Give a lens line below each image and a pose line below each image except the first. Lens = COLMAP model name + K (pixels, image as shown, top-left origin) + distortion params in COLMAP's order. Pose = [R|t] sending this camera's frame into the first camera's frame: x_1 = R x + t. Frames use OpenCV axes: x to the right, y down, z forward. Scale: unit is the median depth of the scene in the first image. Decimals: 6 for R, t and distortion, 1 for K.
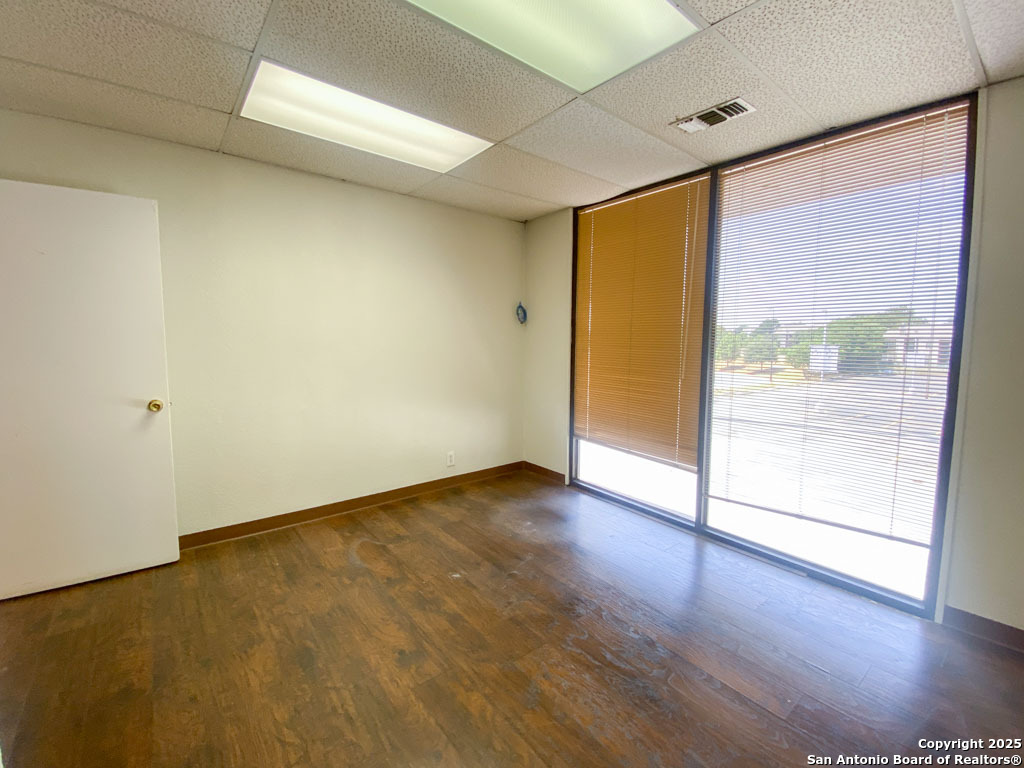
lens RADIAL K [[442.1, 0, 495.6], [0, 442.1, 377.3], [0, 0, 1]] dist [0.050014, -0.031814]
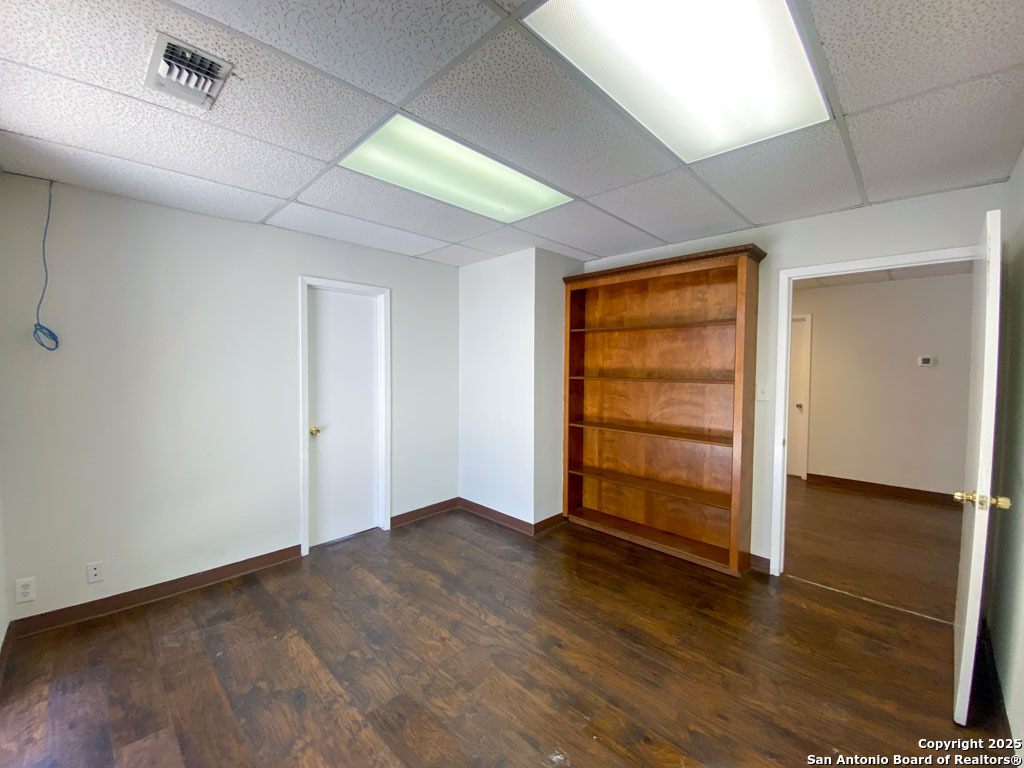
lens RADIAL K [[414.1, 0, 516.9], [0, 414.1, 380.5], [0, 0, 1]] dist [0.009241, -0.007378]
pose [[-0.986662, -0.009822, -0.162485, 0.069220], [-0.029592, 0.992369, 0.119703, -0.169498], [0.160069, 0.122915, -0.979423, 1.408245]]
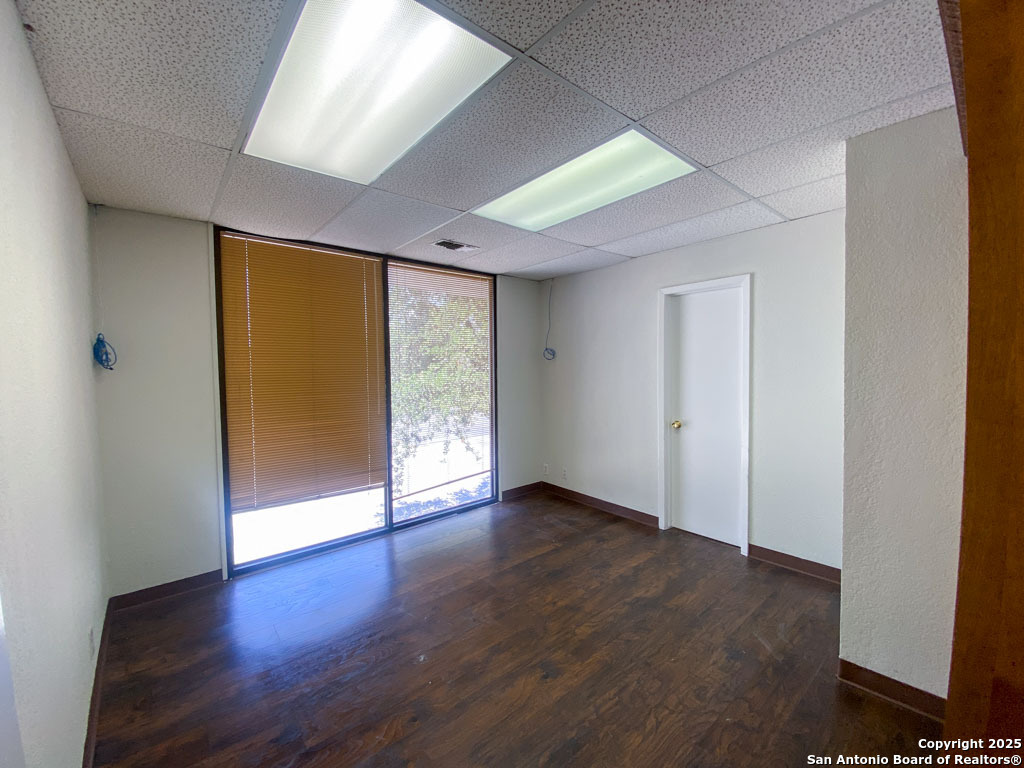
lens RADIAL K [[425.7, 0, 514.0], [0, 425.7, 380.5], [0, 0, 1]] dist [0.045671, -0.027087]
pose [[-0.059467, -0.047281, 0.997110, -0.872824], [0.099988, 0.993572, 0.053077, -0.129793], [-0.993210, 0.102855, -0.054357, 0.743640]]
